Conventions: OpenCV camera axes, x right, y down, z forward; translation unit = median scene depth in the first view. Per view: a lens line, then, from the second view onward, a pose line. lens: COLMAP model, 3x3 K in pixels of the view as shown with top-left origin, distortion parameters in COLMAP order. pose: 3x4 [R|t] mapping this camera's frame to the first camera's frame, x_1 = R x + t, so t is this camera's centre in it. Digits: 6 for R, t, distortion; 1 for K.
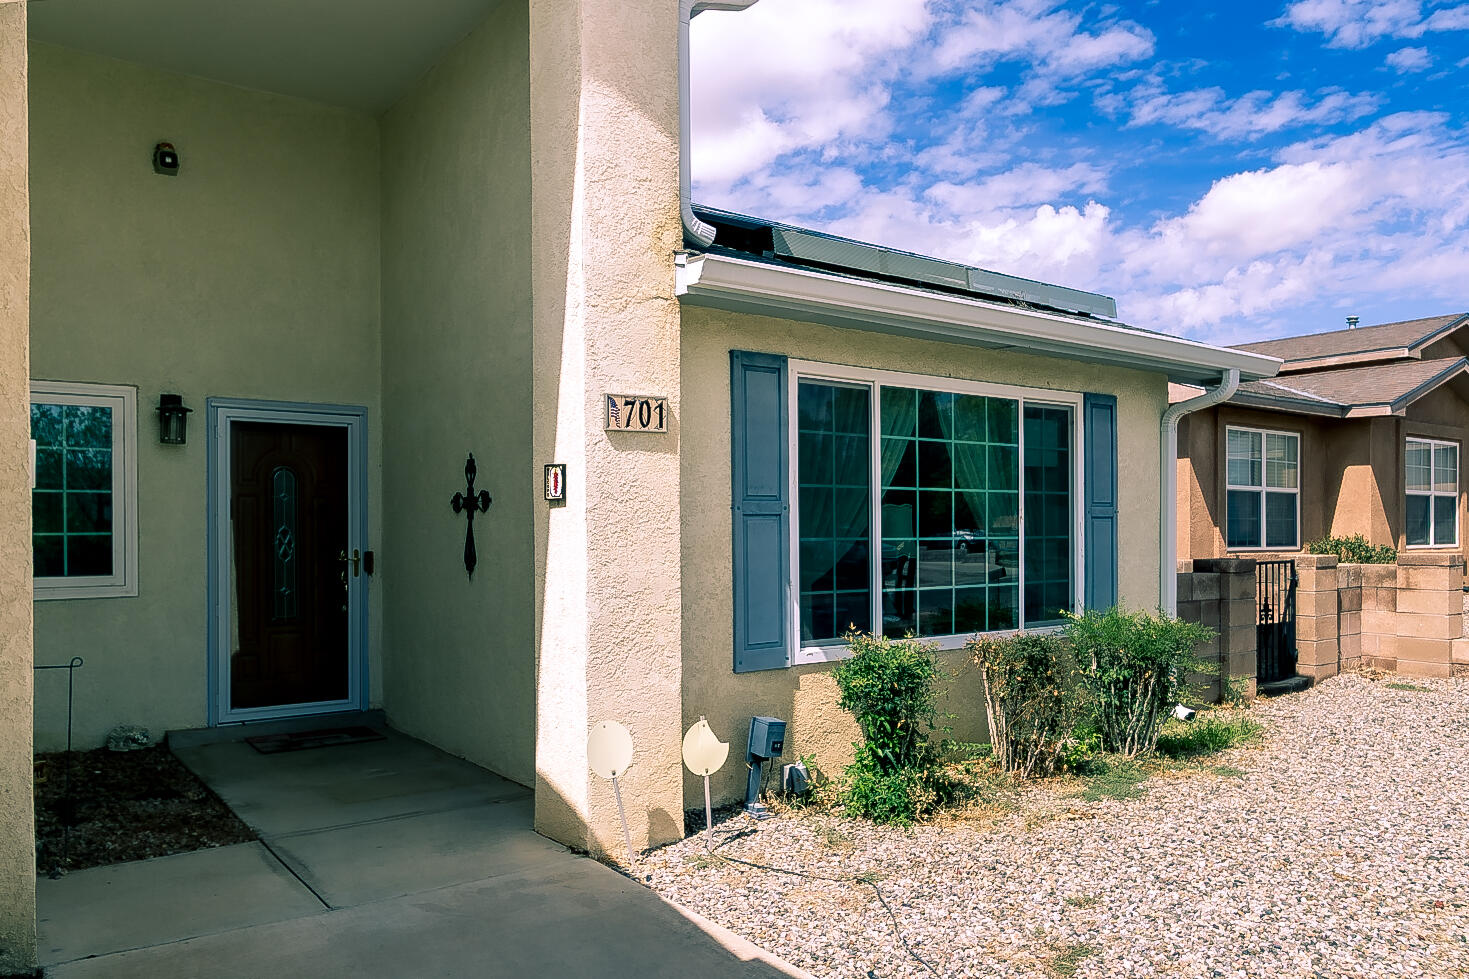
lens RADIAL K [[1090.6, 0, 734.0], [0, 1090.6, 493.4], [0, 0, 1]] dist [0.005182, -0.005562]
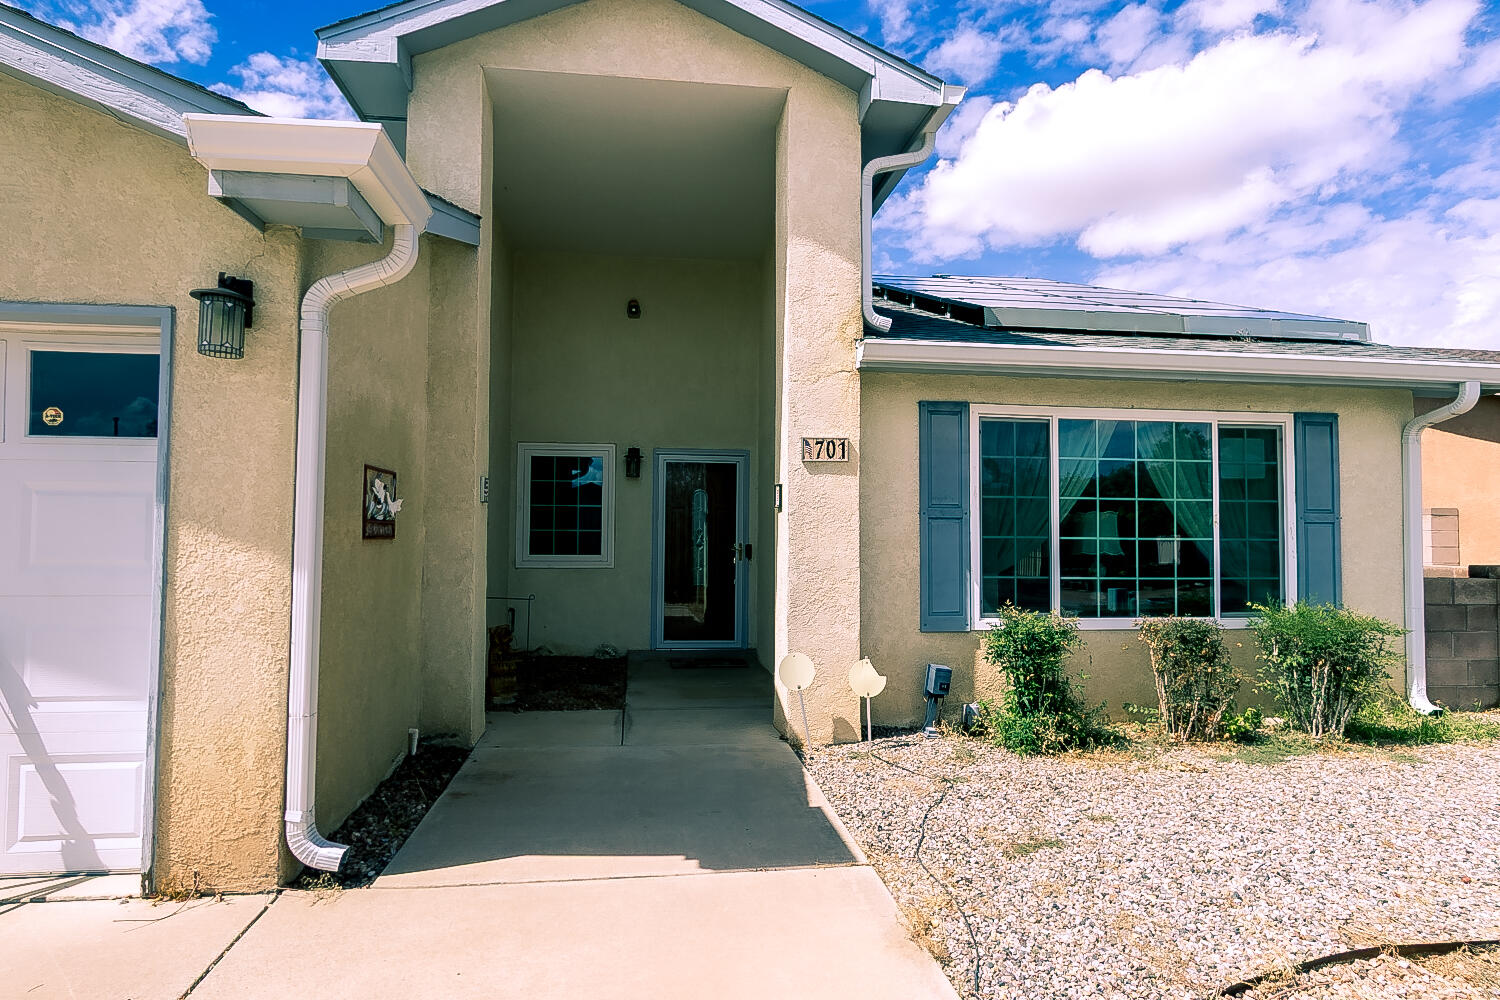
lens RADIAL K [[877.3, 0, 767.6], [0, 877.3, 459.9], [0, 0, 1]] dist [-0.007087, -0.000395]
pose [[0.868793, -0.033794, -0.494021, 0.364925], [0.004013, 0.998116, -0.061219, 0.012580], [0.495159, 0.051204, 0.867292, -0.072644]]
